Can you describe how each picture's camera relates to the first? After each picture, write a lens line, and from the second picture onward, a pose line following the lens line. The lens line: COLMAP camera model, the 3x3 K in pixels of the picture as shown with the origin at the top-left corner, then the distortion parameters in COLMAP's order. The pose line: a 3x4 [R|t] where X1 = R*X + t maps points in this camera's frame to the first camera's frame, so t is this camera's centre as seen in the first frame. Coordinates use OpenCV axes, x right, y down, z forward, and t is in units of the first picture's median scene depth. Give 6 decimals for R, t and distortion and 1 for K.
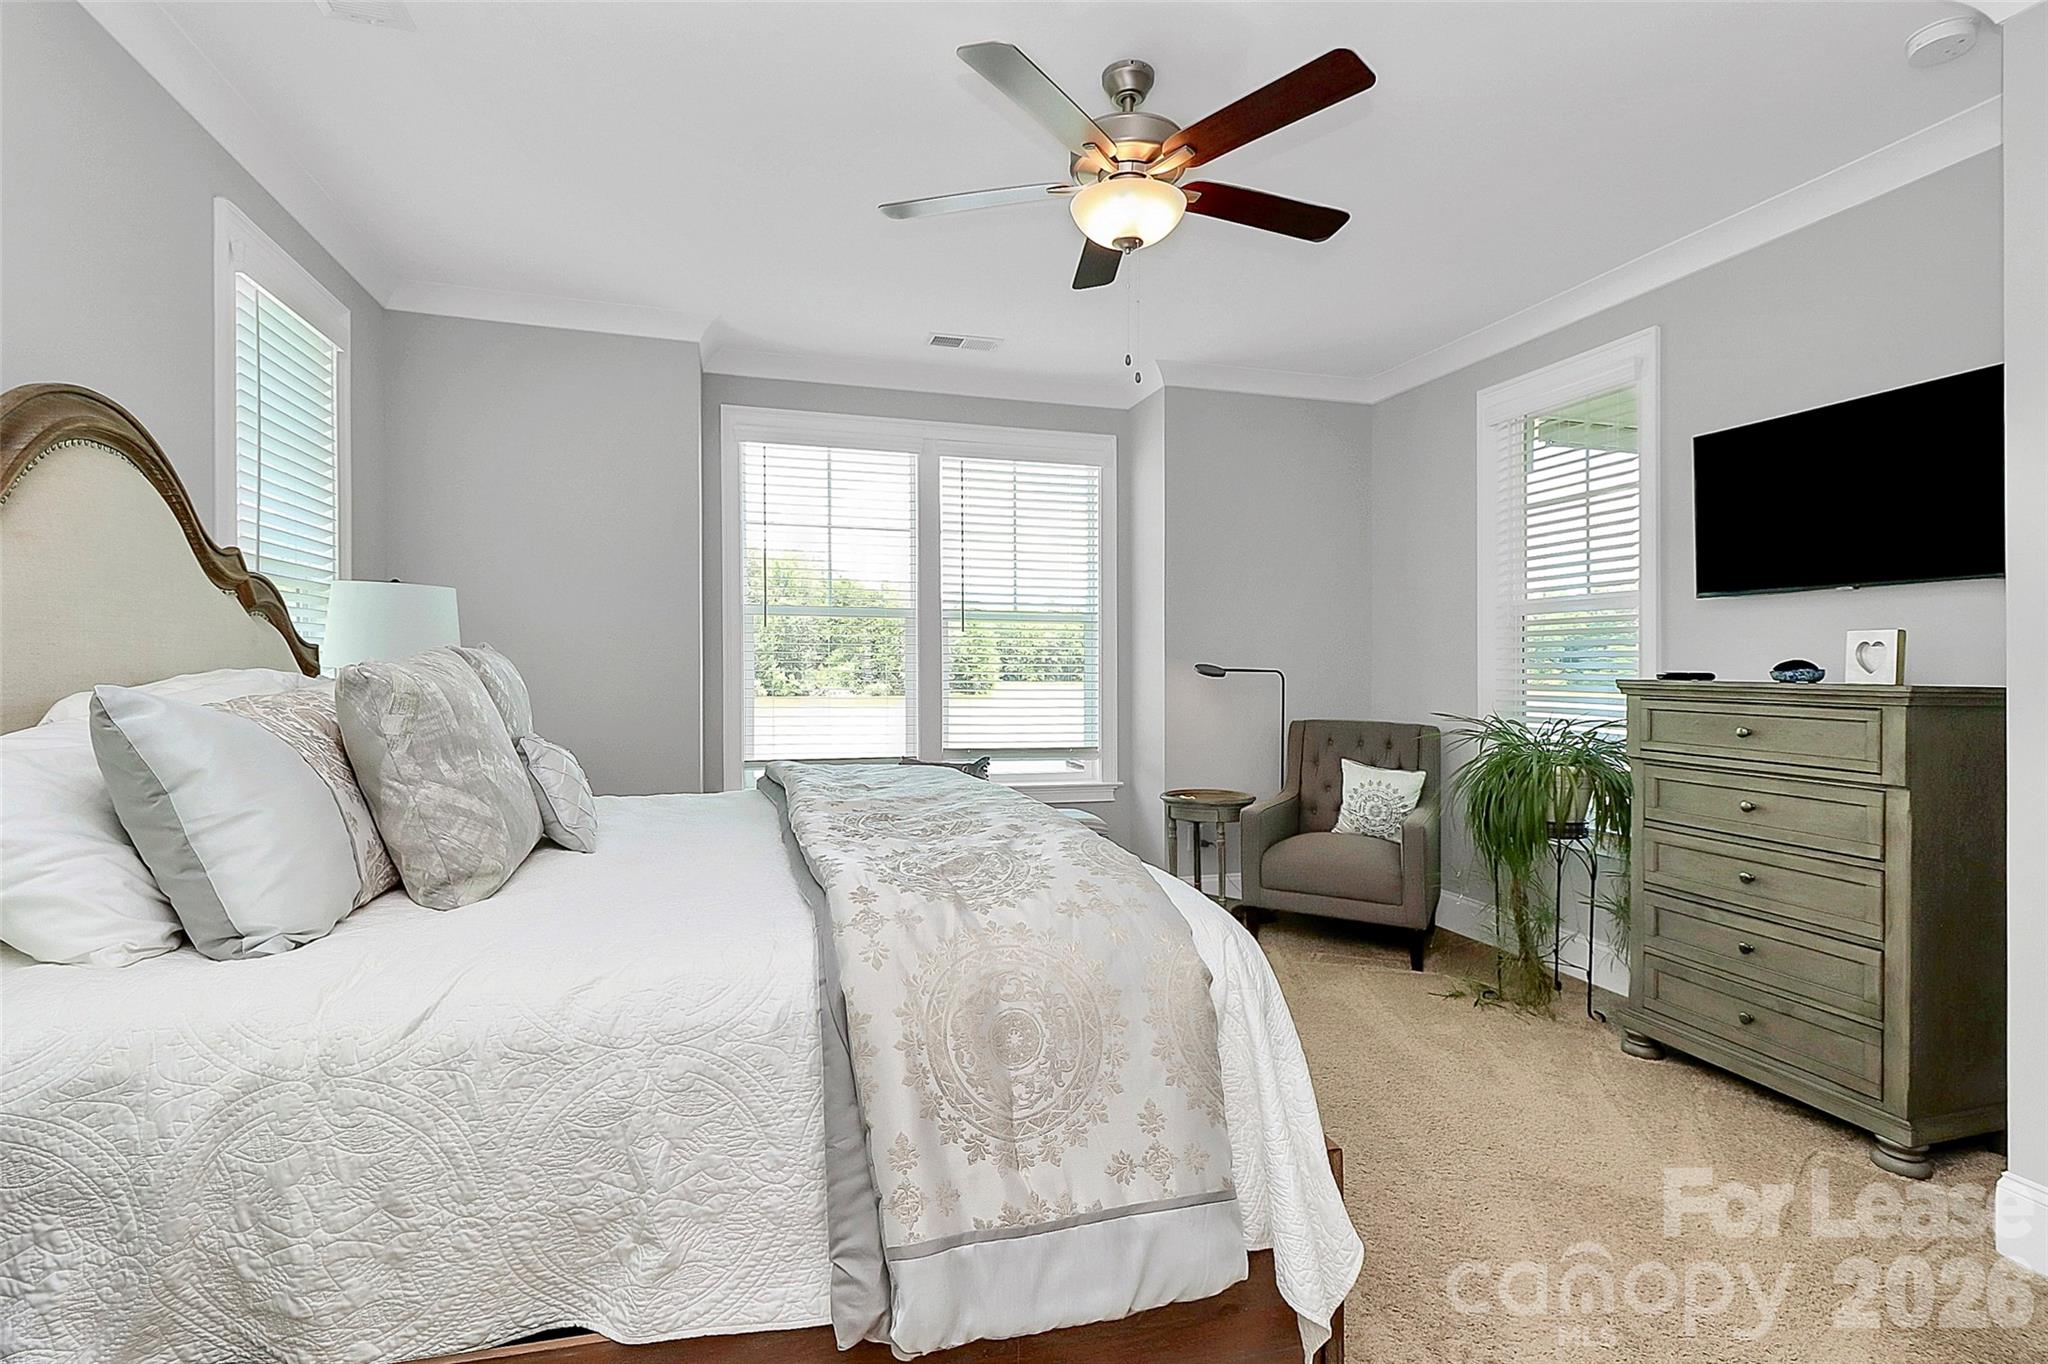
lens RADIAL K [[975.8, 0, 1015.9], [0, 975.8, 671.6], [0, 0, 1]] dist [0.001103, -0.000615]
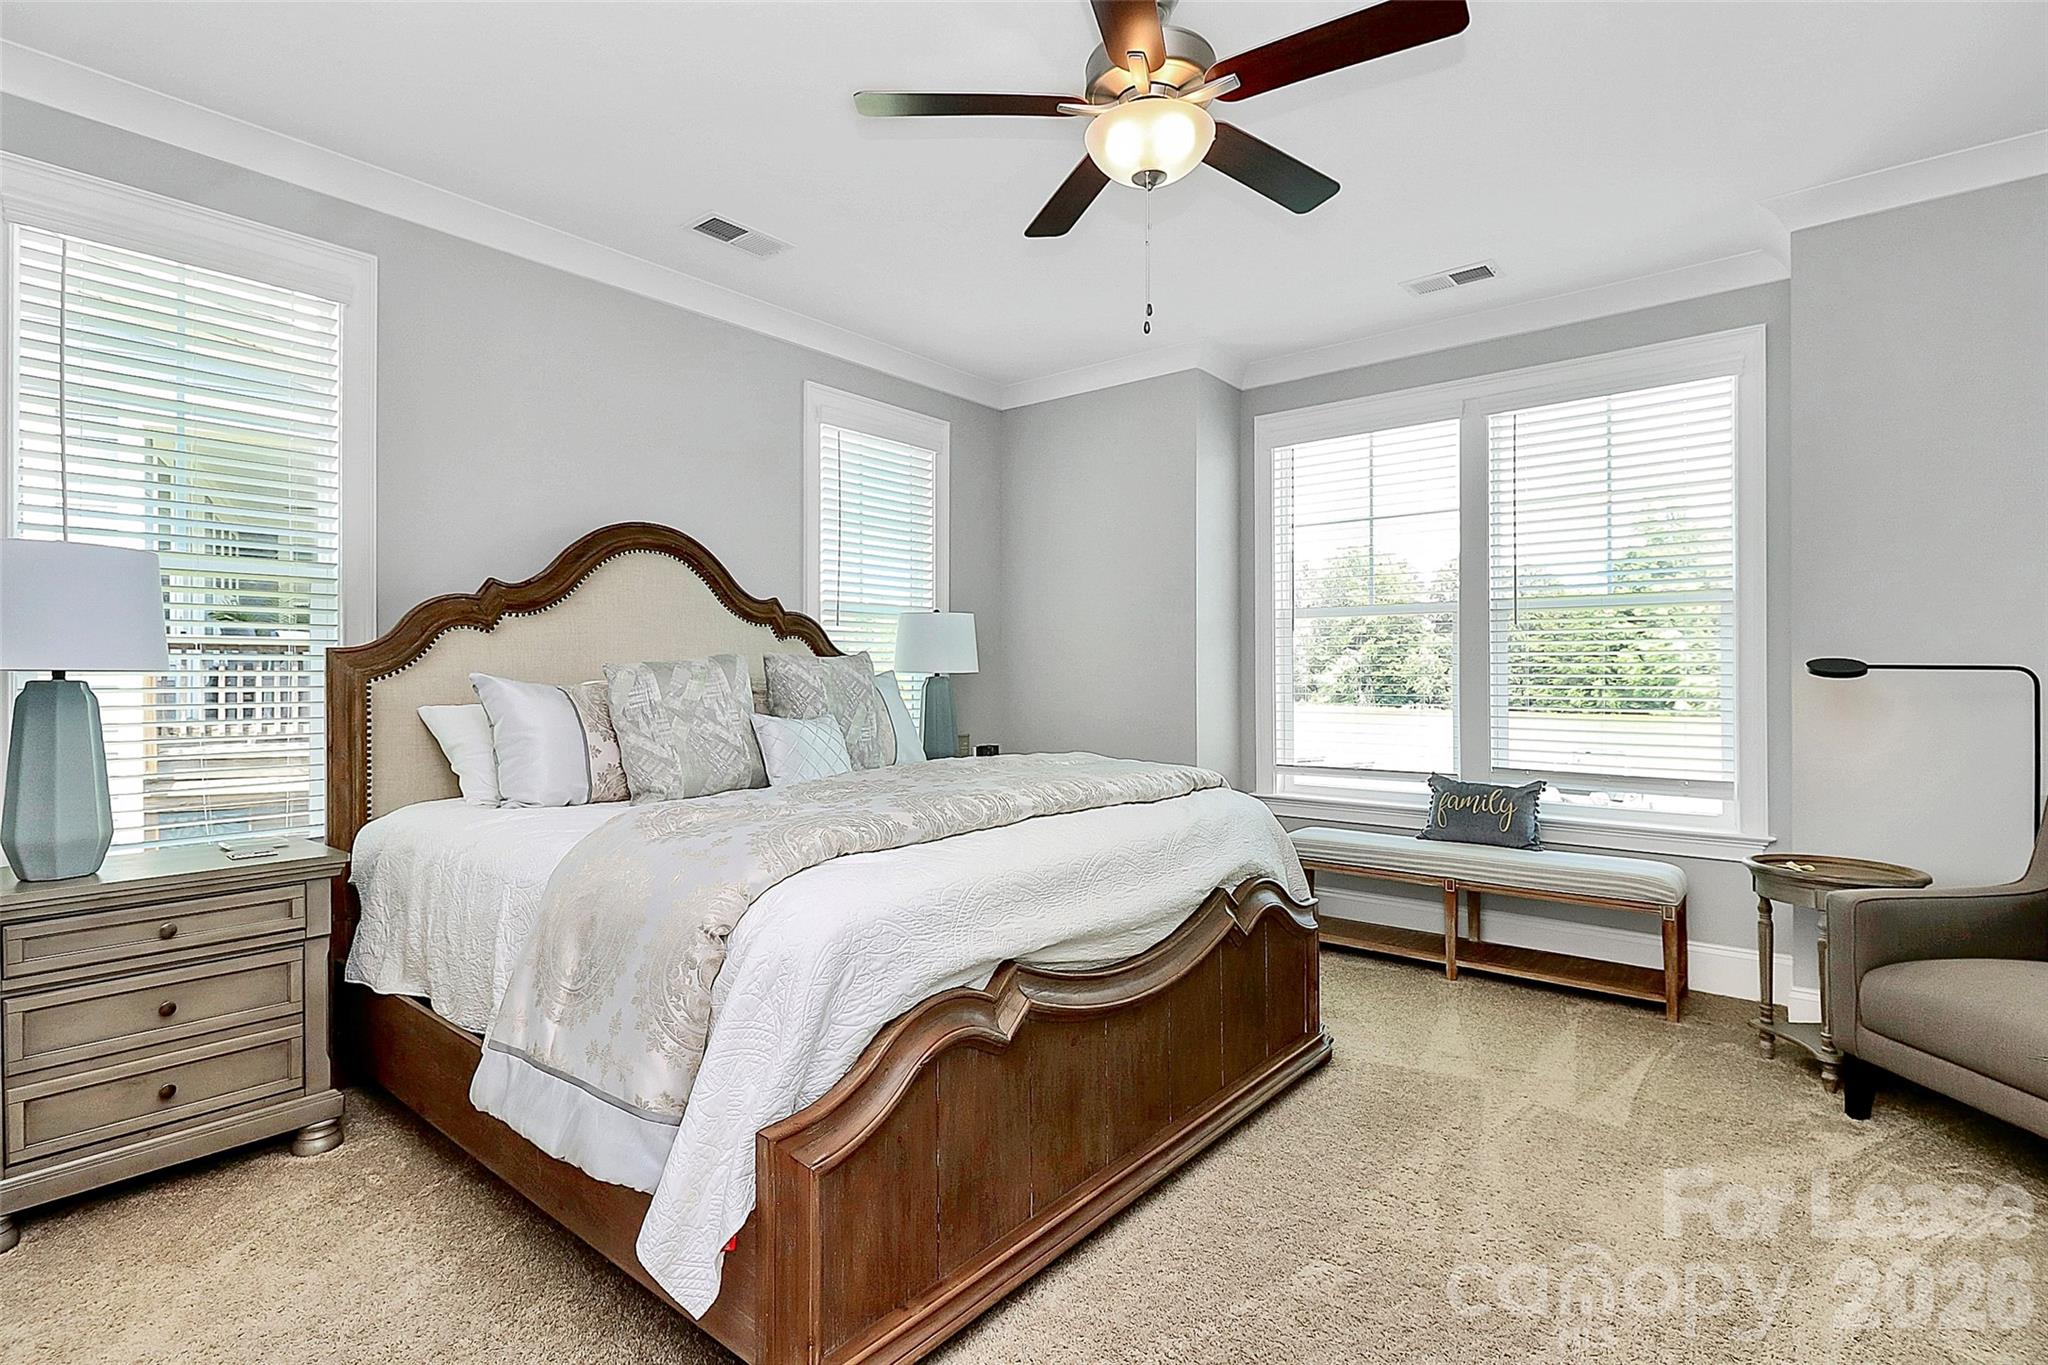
lens RADIAL K [[975.8, 0, 1012.9], [0, 975.8, 684.0], [0, 0, 1]] dist [0.001103, -0.000615]
pose [[0.558543, -0.000582, -0.829475, 0.401376], [-0.000541, 0.999999, -0.001066, 0.010072], [0.829475, 0.001044, 0.558542, 0.206463]]
